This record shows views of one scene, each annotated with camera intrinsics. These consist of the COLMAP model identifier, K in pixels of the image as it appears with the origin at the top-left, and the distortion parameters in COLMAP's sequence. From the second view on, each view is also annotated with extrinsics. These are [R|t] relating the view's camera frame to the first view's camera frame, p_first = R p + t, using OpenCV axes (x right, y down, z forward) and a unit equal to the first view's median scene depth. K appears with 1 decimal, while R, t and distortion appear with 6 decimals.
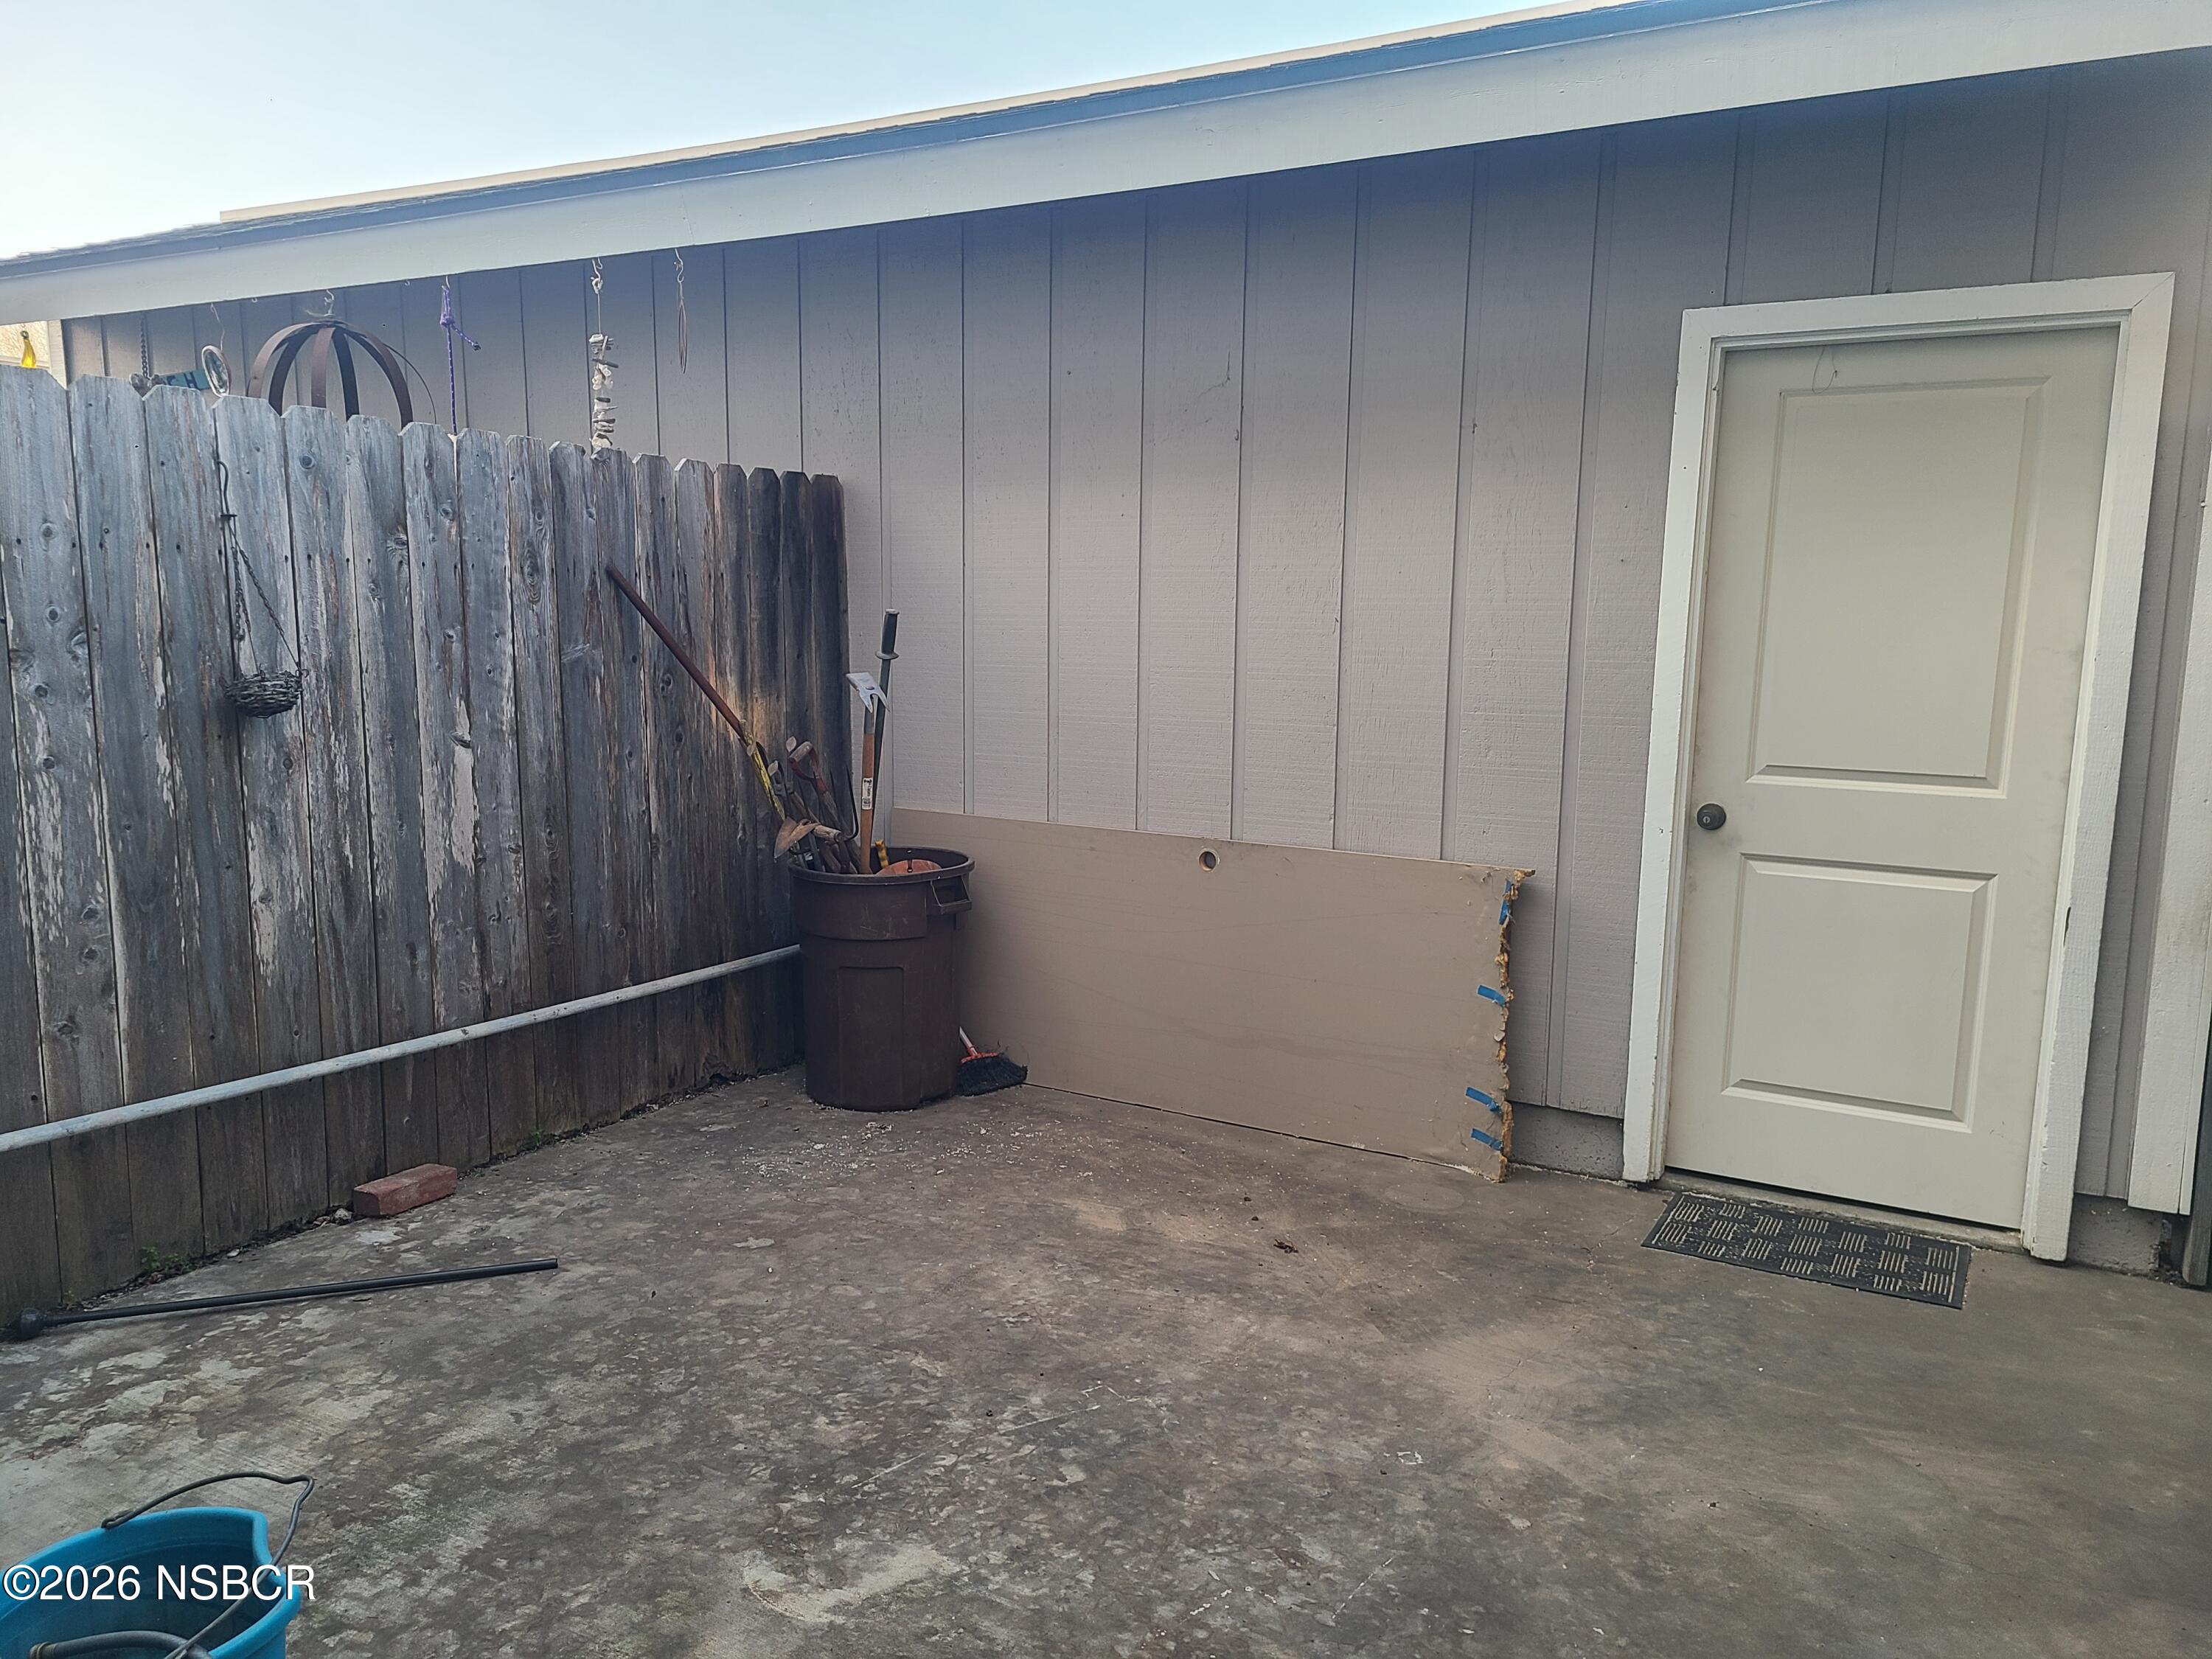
lens RADIAL K [[1651.6, 0, 1088.8], [0, 1651.6, 836.4], [0, 0, 1]] dist [0.052705, -0.026771]
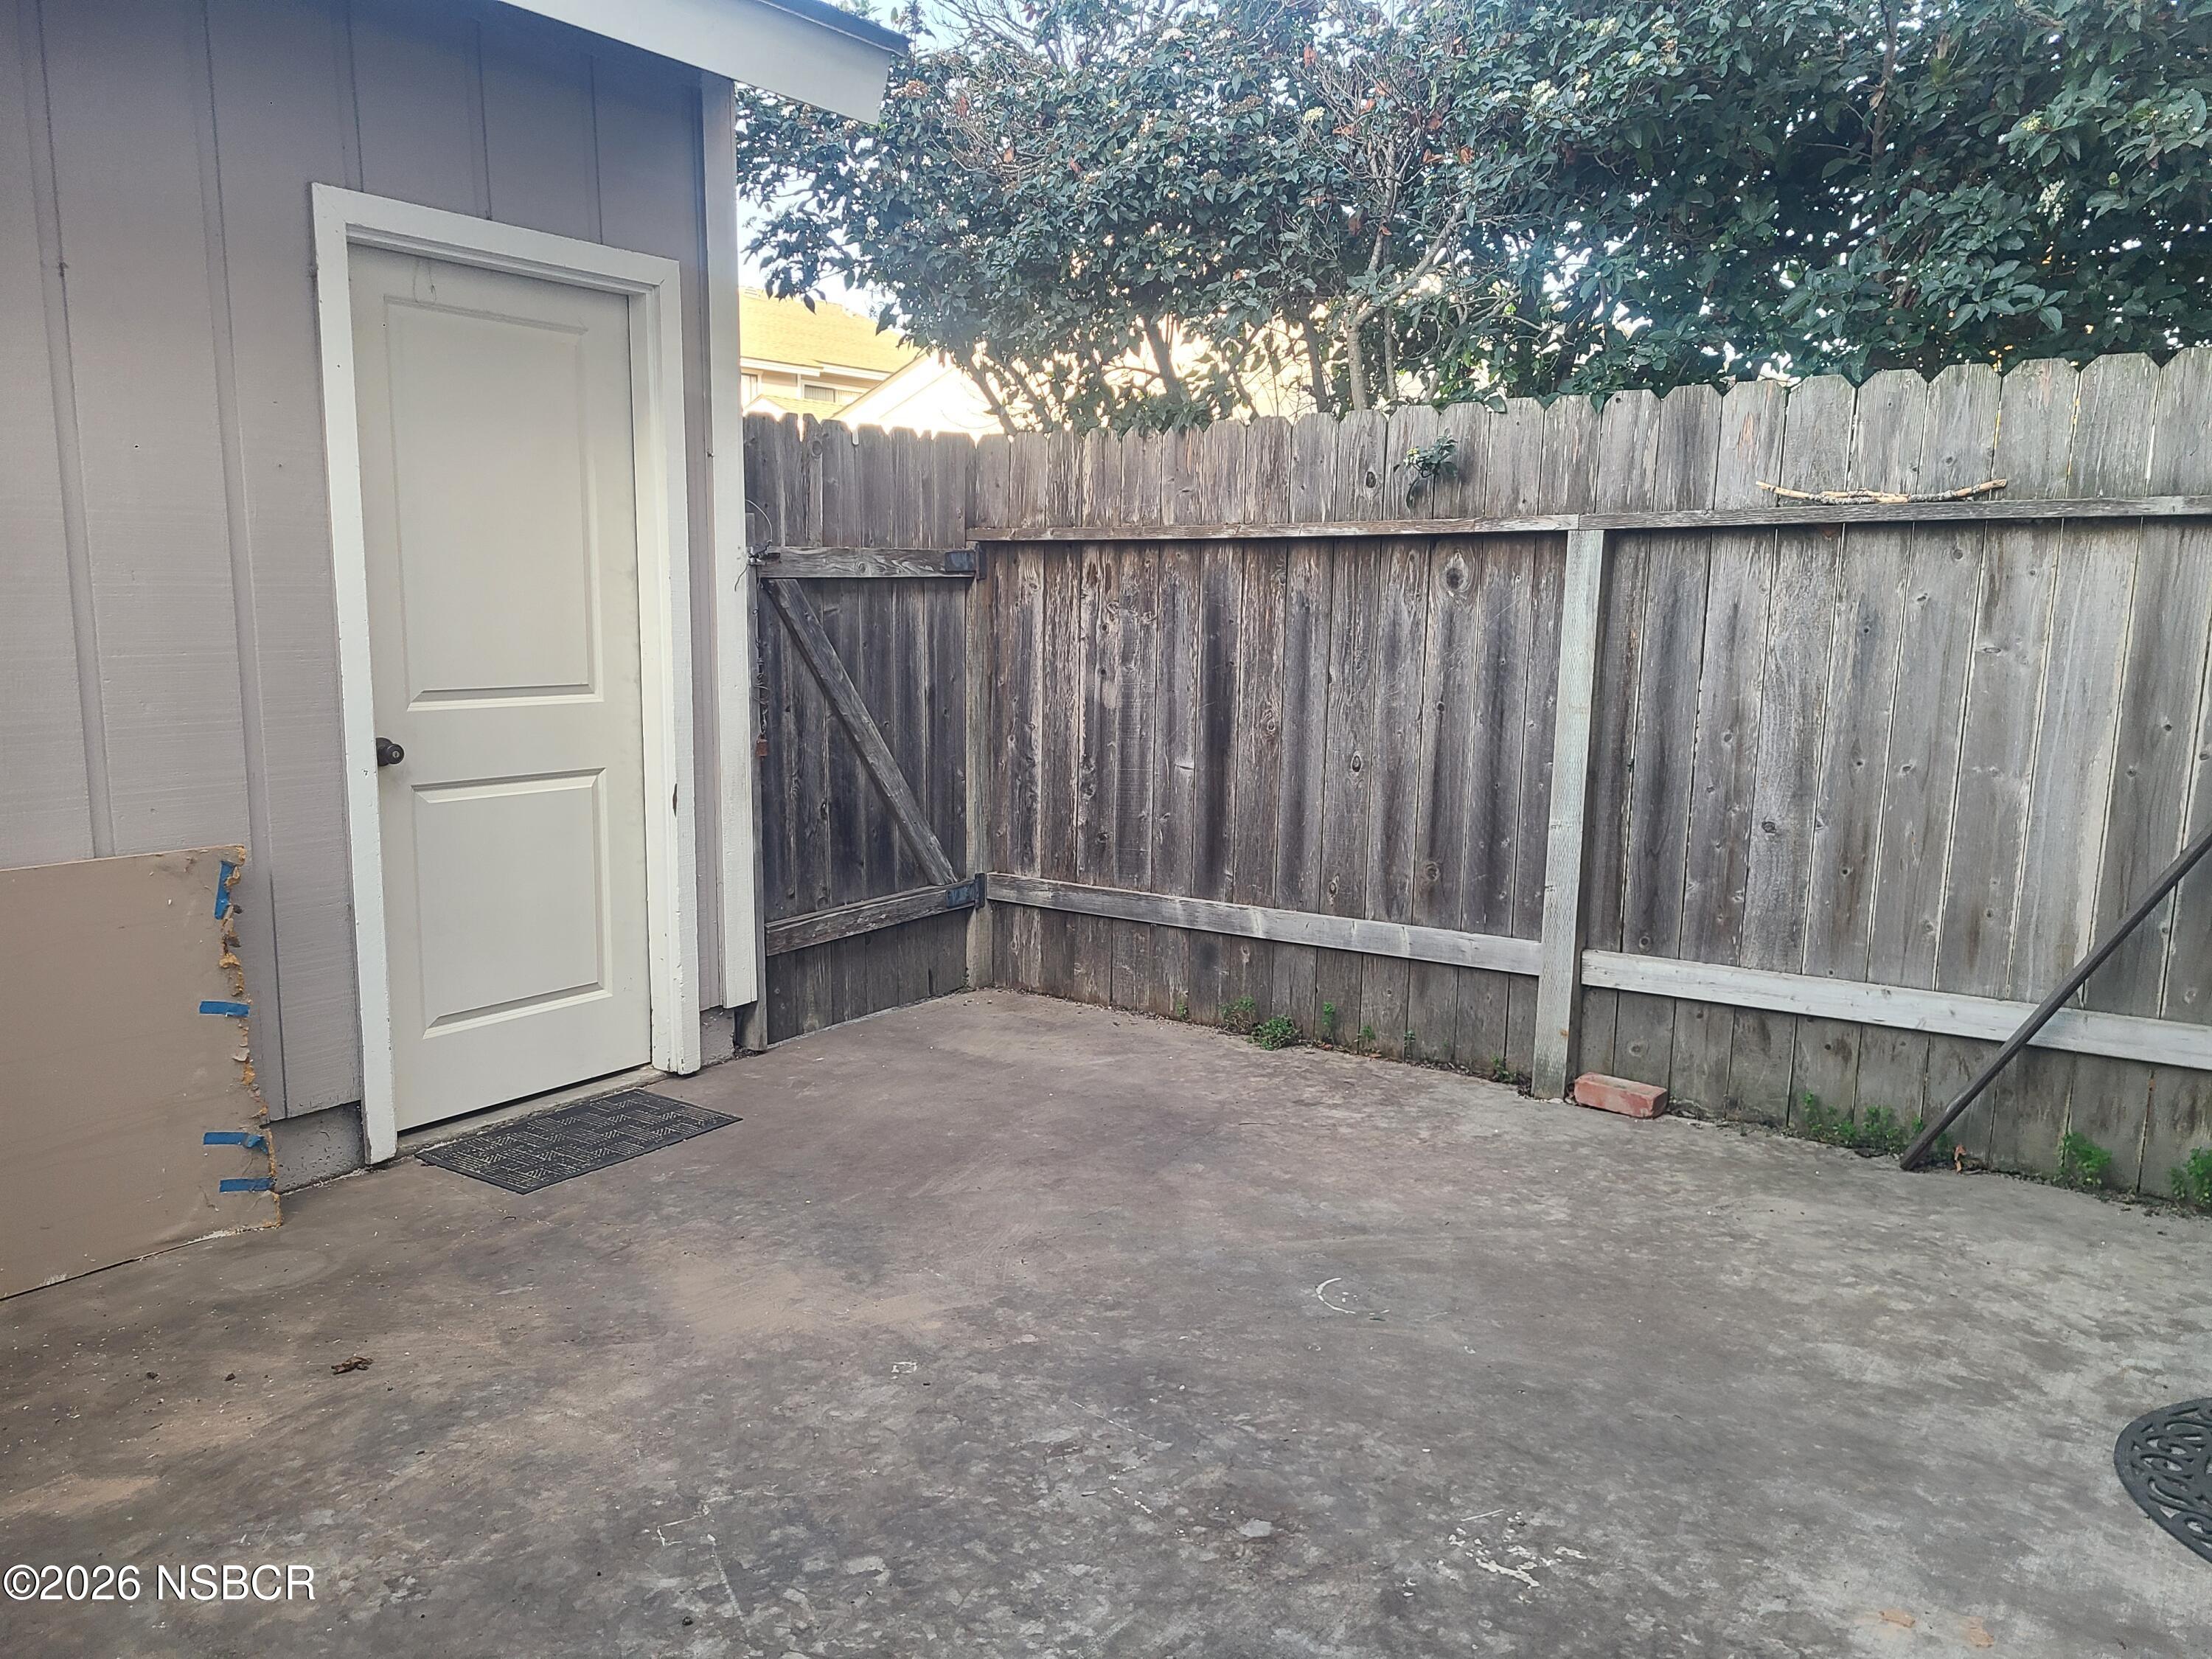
lens RADIAL K [[1651.6, 0, 1096.8], [0, 1651.6, 837.3], [0, 0, 1]] dist [0.052705, -0.026771]
pose [[0.103090, -0.165236, 0.980851, -0.592394], [0.120247, 0.980943, 0.152613, -0.069237], [-0.987377, 0.102211, 0.120995, 0.583677]]
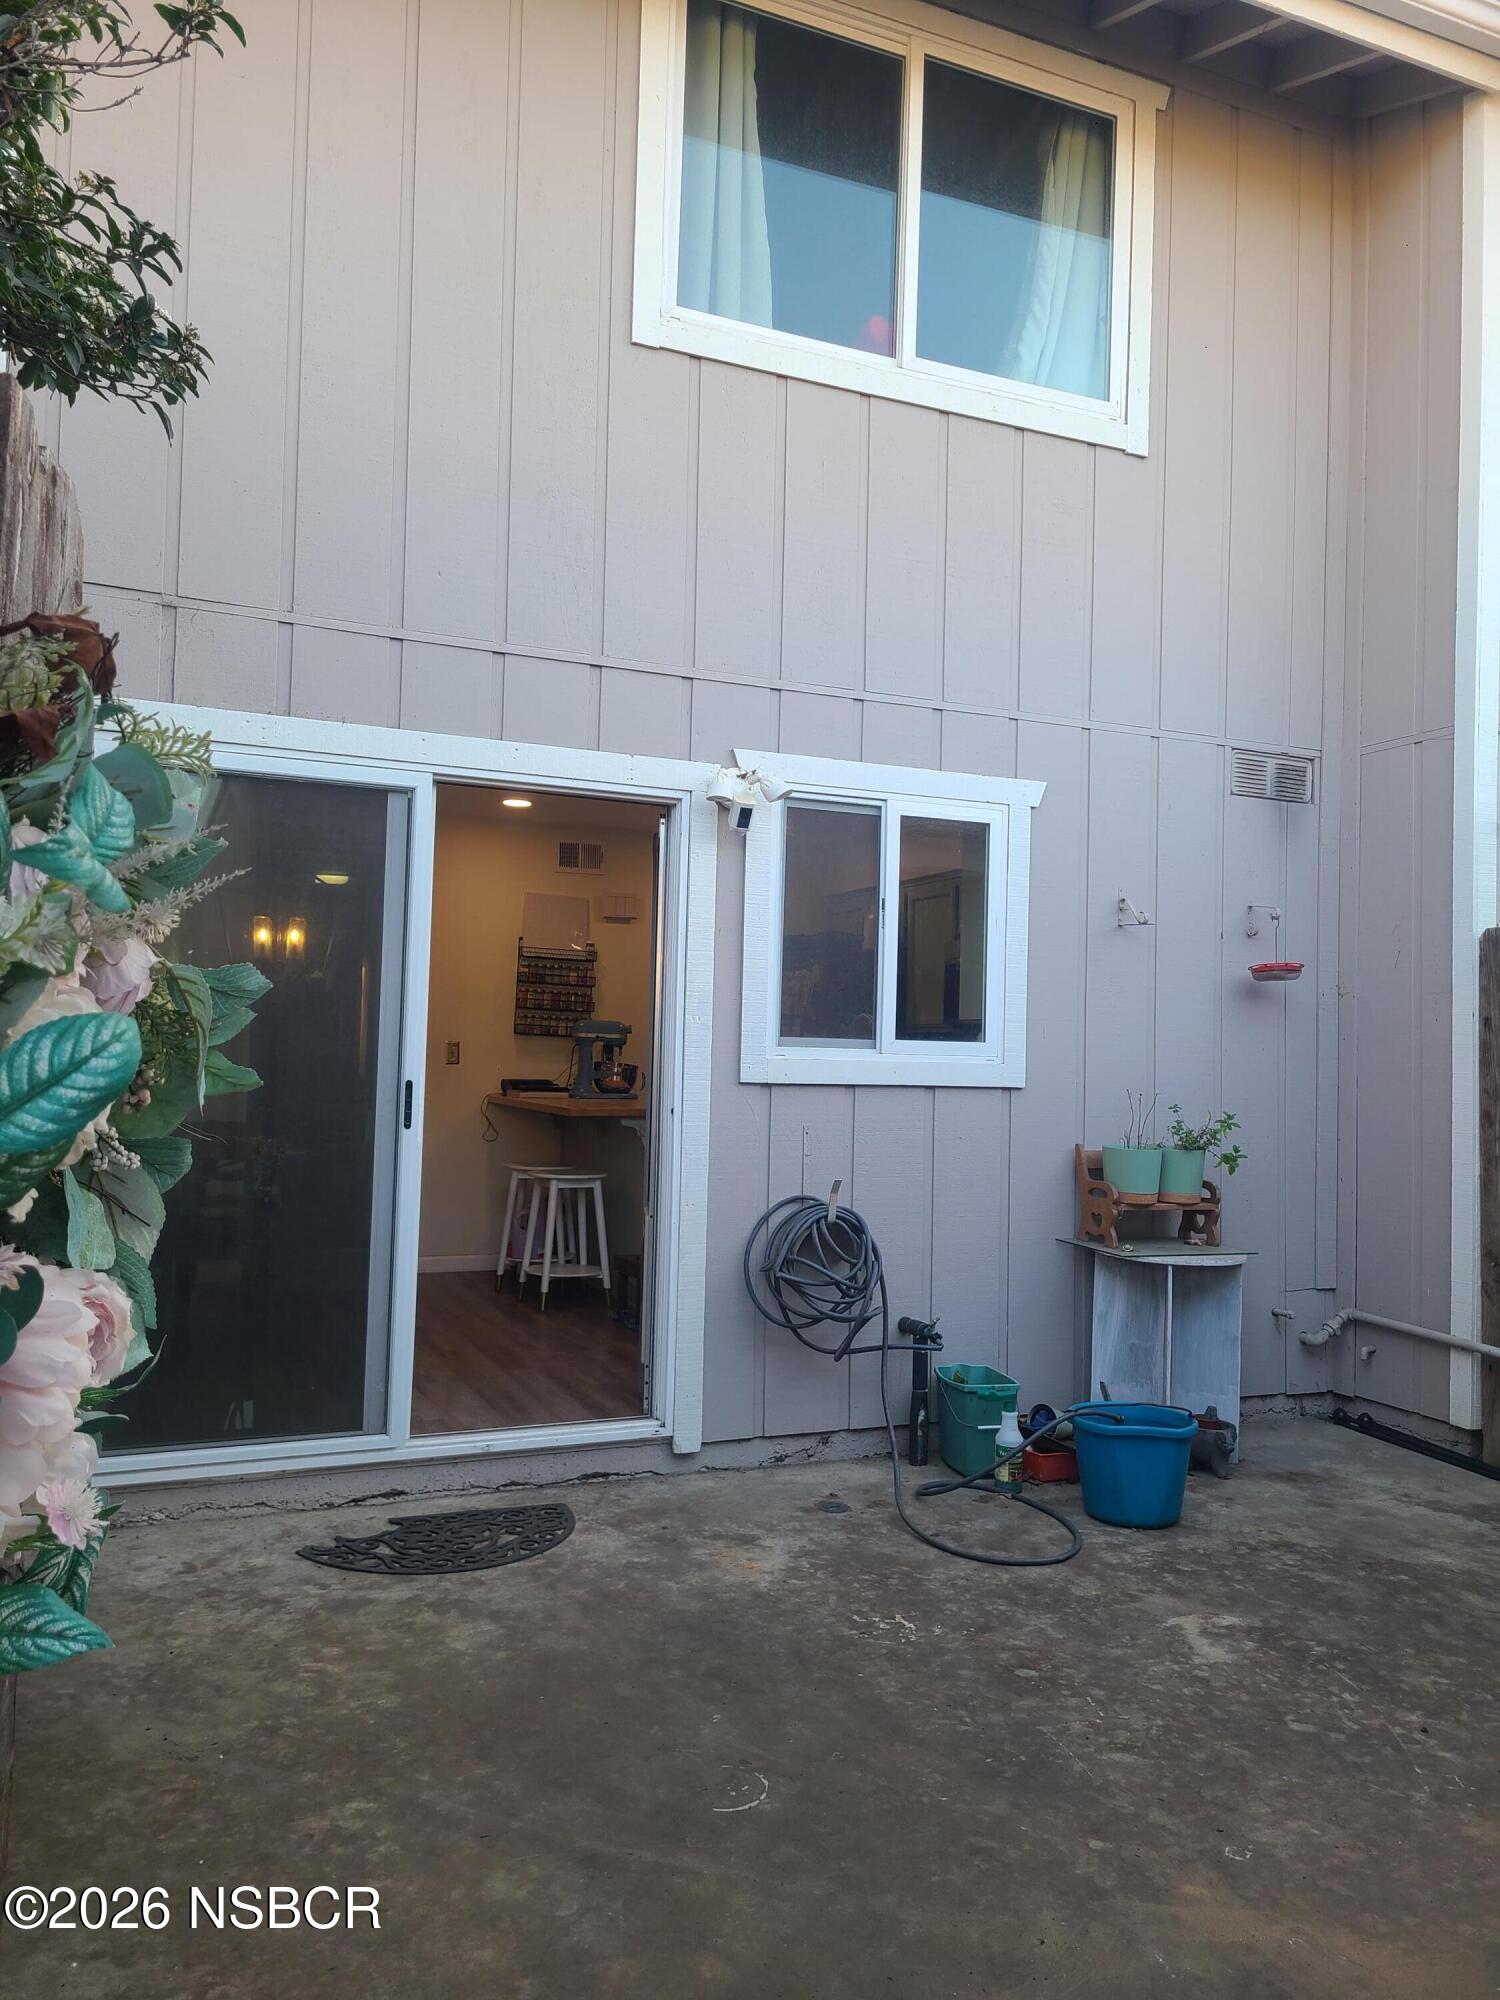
lens RADIAL K [[1493.3, 0, 750.1], [0, 1493.3, 995.9], [0, 0, 1]] dist [0.052705, -0.026771]
pose [[-0.604941, -0.058571, -0.794113, 0.904574], [-0.141817, 0.989271, 0.035069, -0.103272], [0.783540, 0.133834, -0.606757, 1.007327]]
